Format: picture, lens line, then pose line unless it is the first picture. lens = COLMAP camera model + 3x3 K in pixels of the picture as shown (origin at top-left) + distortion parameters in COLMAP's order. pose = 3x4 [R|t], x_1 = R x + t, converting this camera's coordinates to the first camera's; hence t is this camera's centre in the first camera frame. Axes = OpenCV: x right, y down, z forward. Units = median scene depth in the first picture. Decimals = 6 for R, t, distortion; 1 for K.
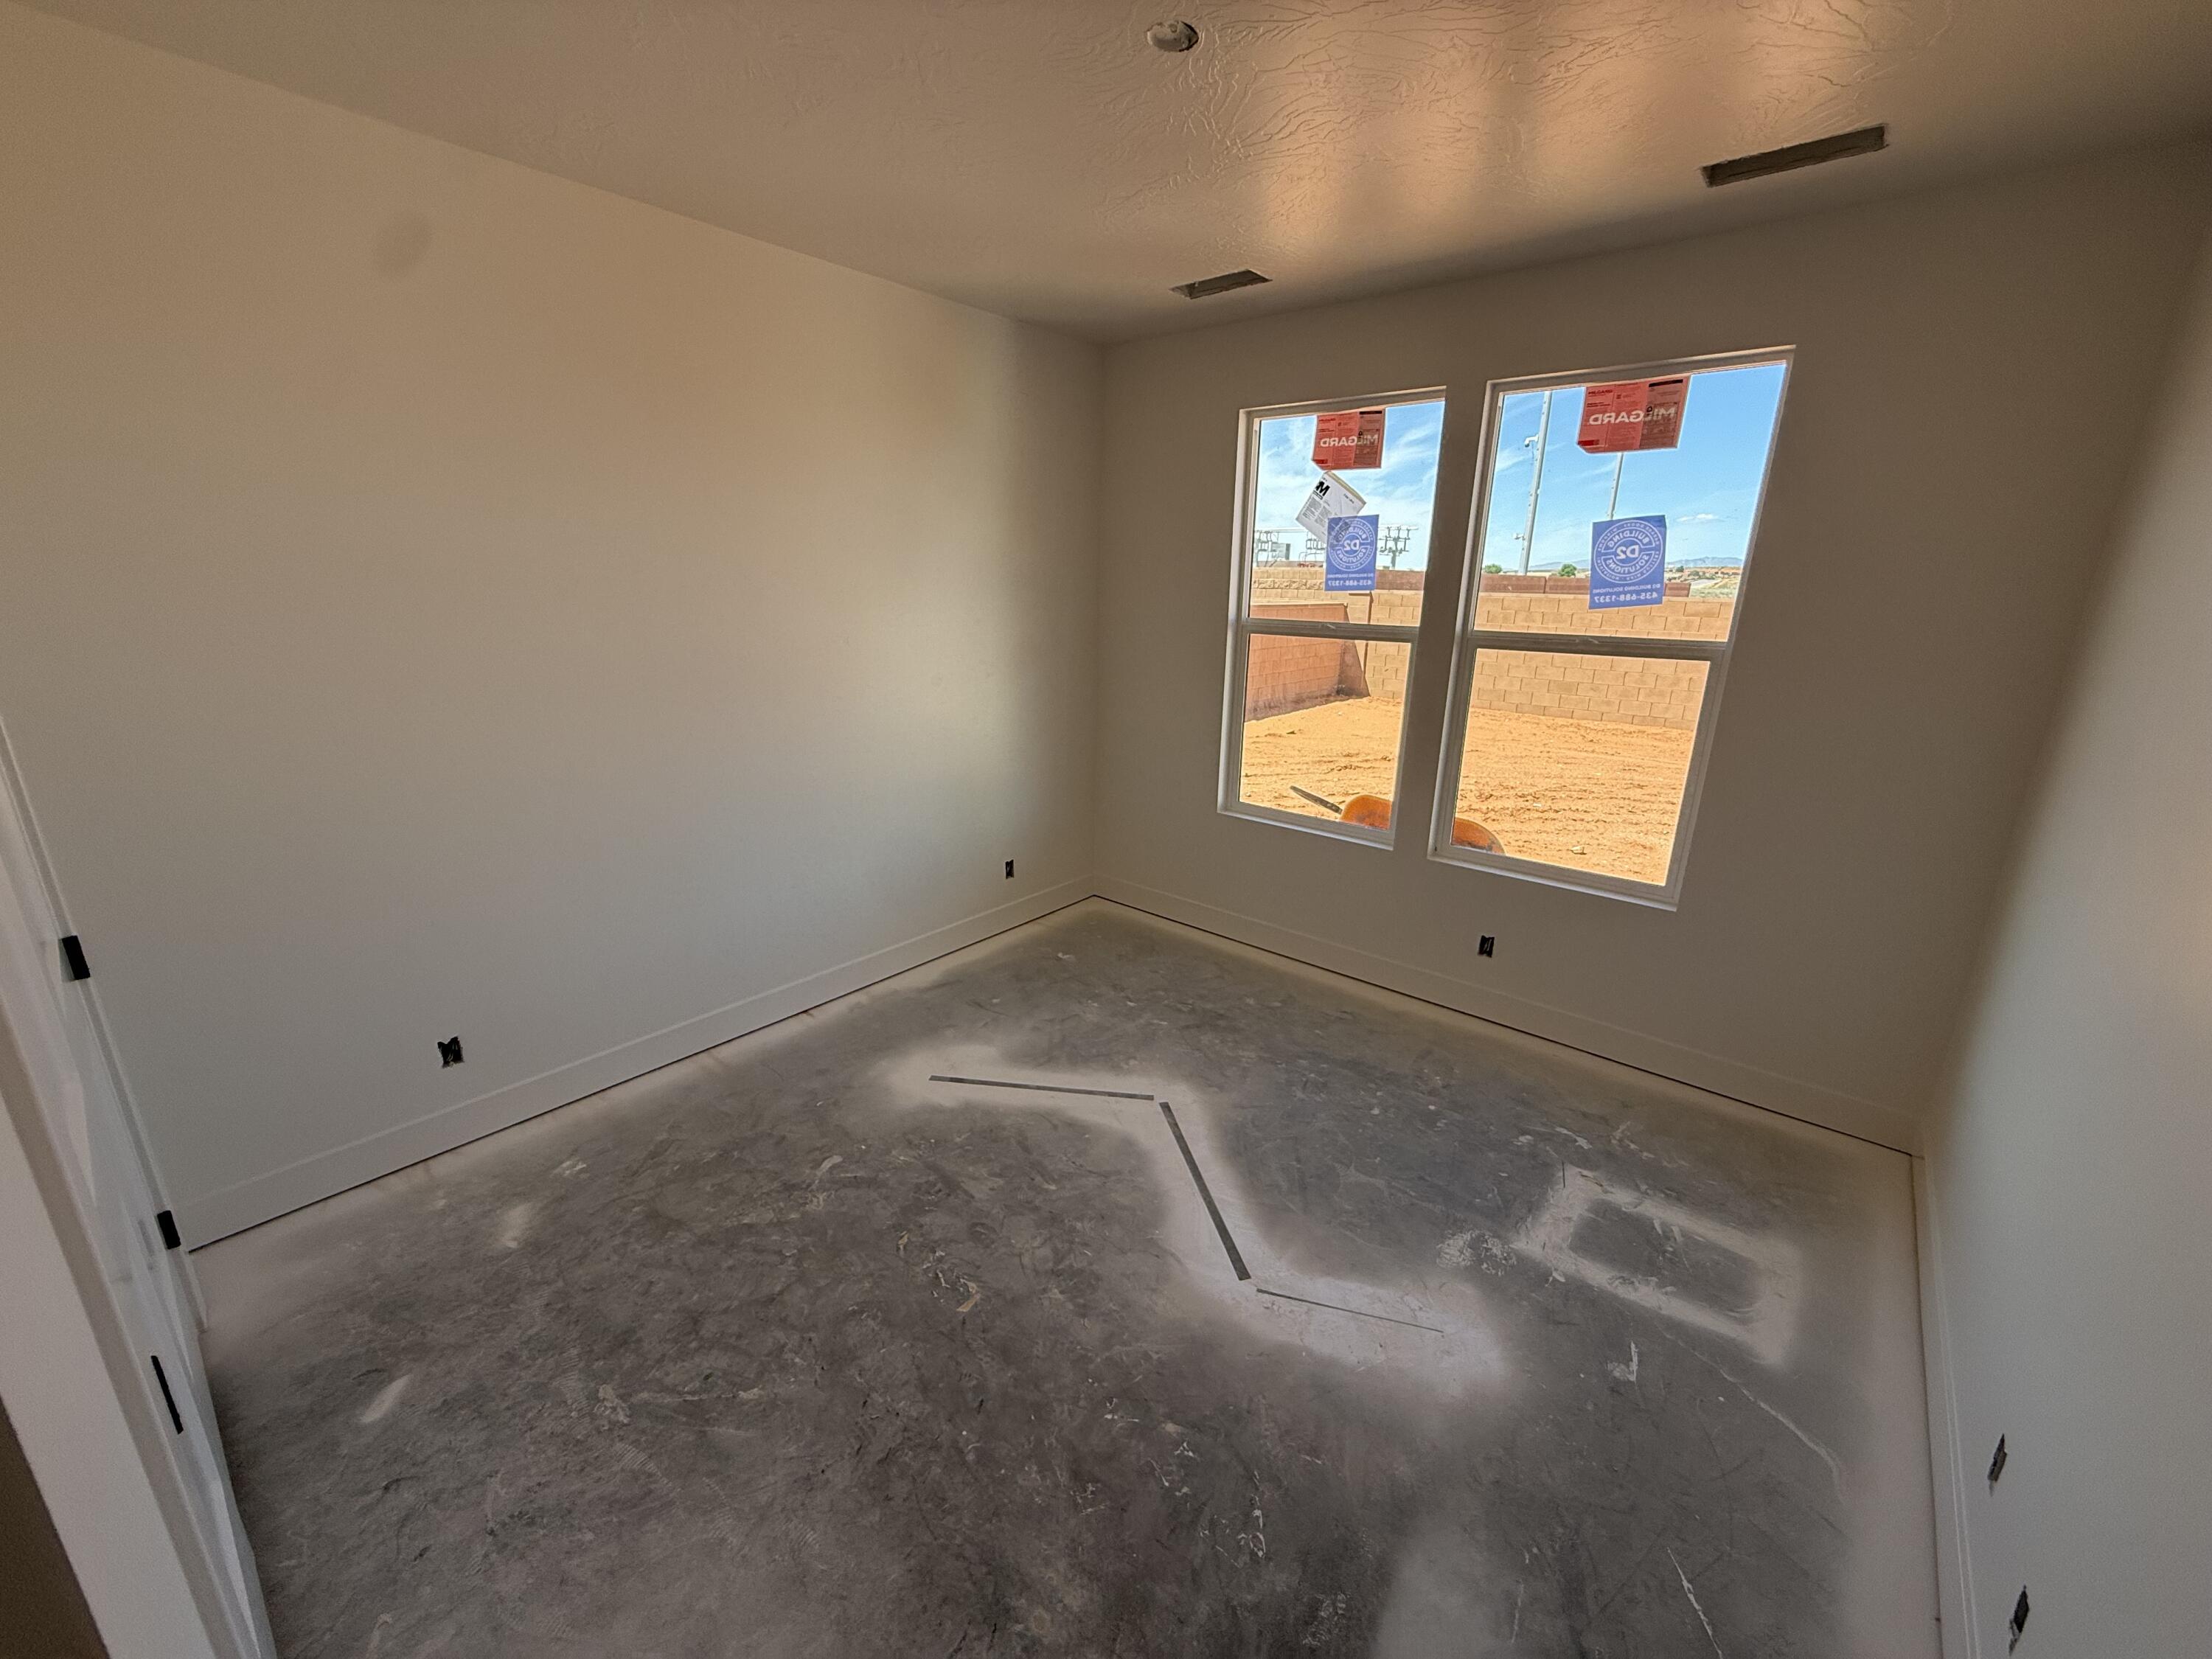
lens RADIAL K [[875.8, 0, 1098.5], [0, 875.8, 831.4], [0, 0, 1]] dist [-0.000189, -0.000110]
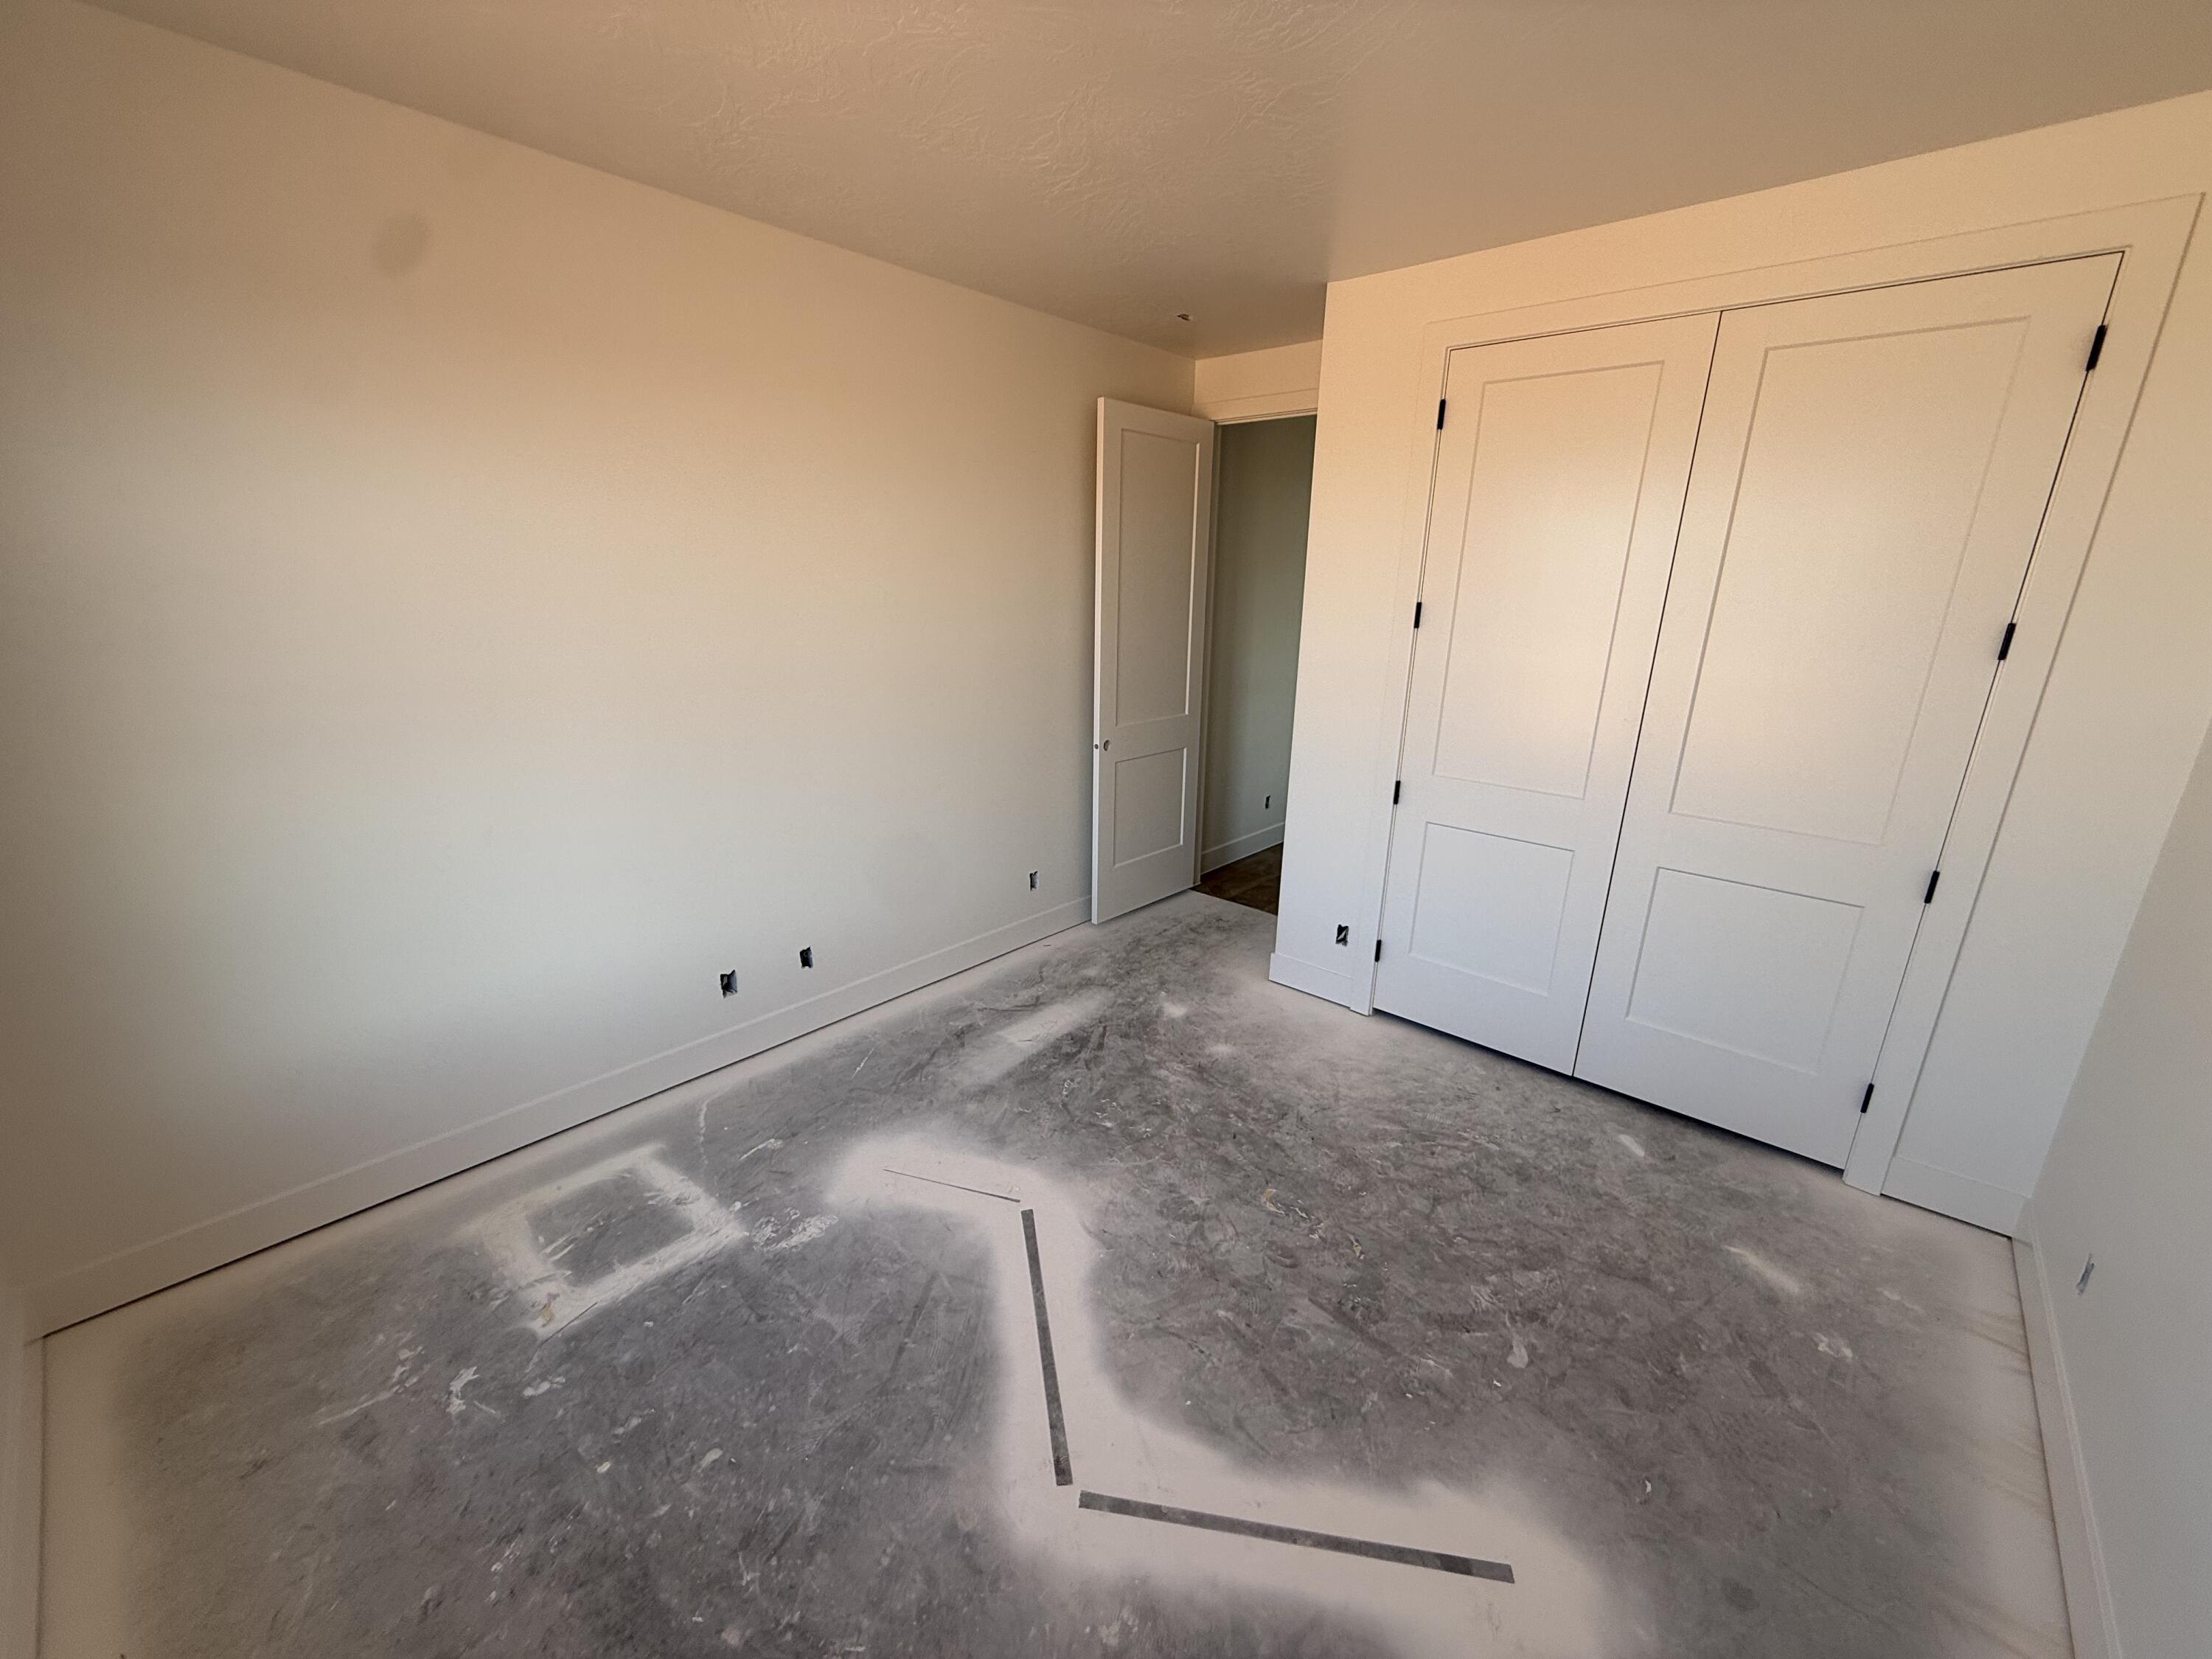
lens RADIAL K [[875.8, 0, 1098.5], [0, 875.8, 831.4], [0, 0, 1]] dist [-0.000189, -0.000110]
pose [[-0.999080, -0.040261, 0.014800, 0.076408], [-0.025996, 0.842742, 0.537690, -0.458683], [-0.034121, 0.536811, -0.843012, 1.577340]]
